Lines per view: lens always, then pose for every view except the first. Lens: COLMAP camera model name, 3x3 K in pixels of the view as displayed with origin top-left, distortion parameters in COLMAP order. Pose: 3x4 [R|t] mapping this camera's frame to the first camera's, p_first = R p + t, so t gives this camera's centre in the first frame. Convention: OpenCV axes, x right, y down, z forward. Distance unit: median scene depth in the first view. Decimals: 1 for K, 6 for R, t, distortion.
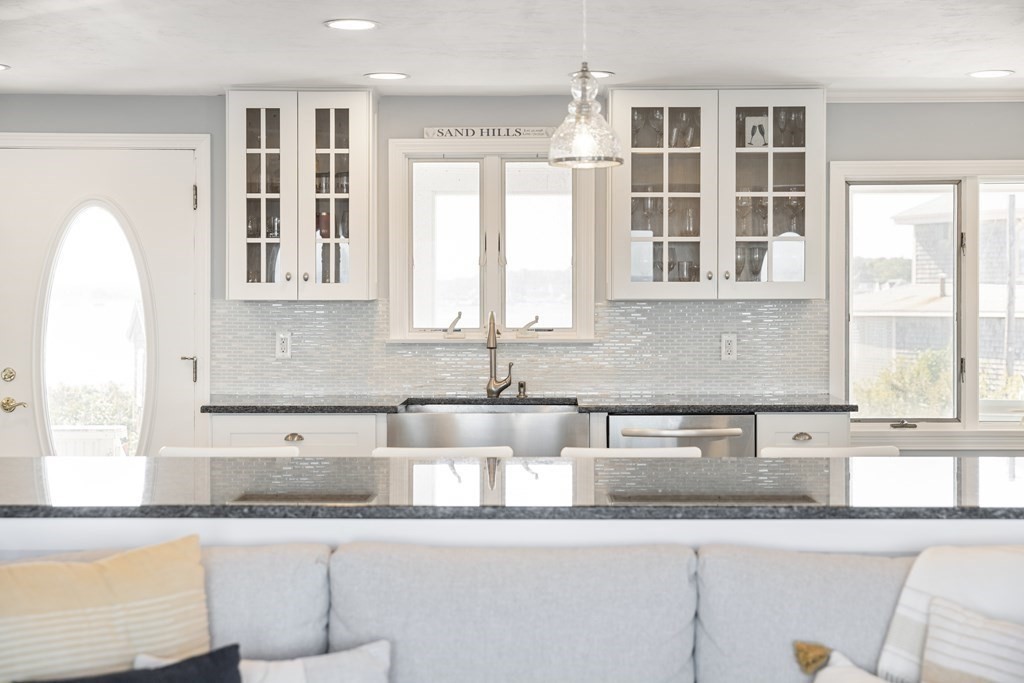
lens RADIAL K [[1459.5, 0, 512.1], [0, 1459.5, 343.0], [0, 0, 1]] dist [0.126185, 0.000000]
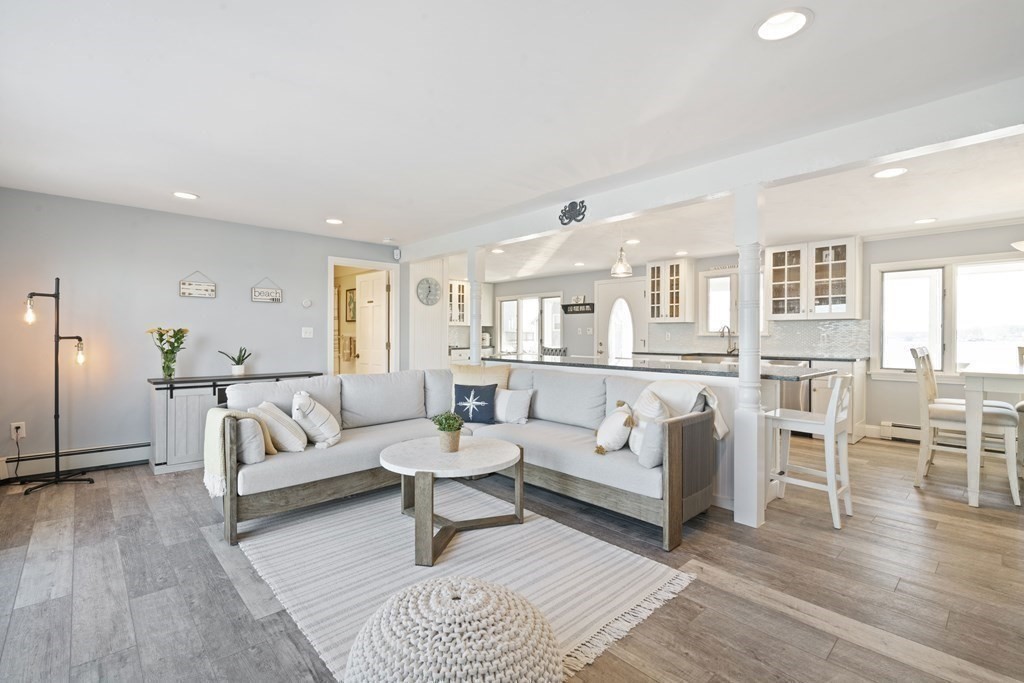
lens RADIAL K [[463.7, 0, 512.0], [0, 463.7, 338.4], [0, 0, 1]] dist [0.002019, -0.000073]
pose [[0.690094, 0.009560, -0.723657, 0.379760], [-0.003560, 0.999945, 0.009815, -0.002894], [0.723711, -0.004197, 0.690091, 0.017549]]
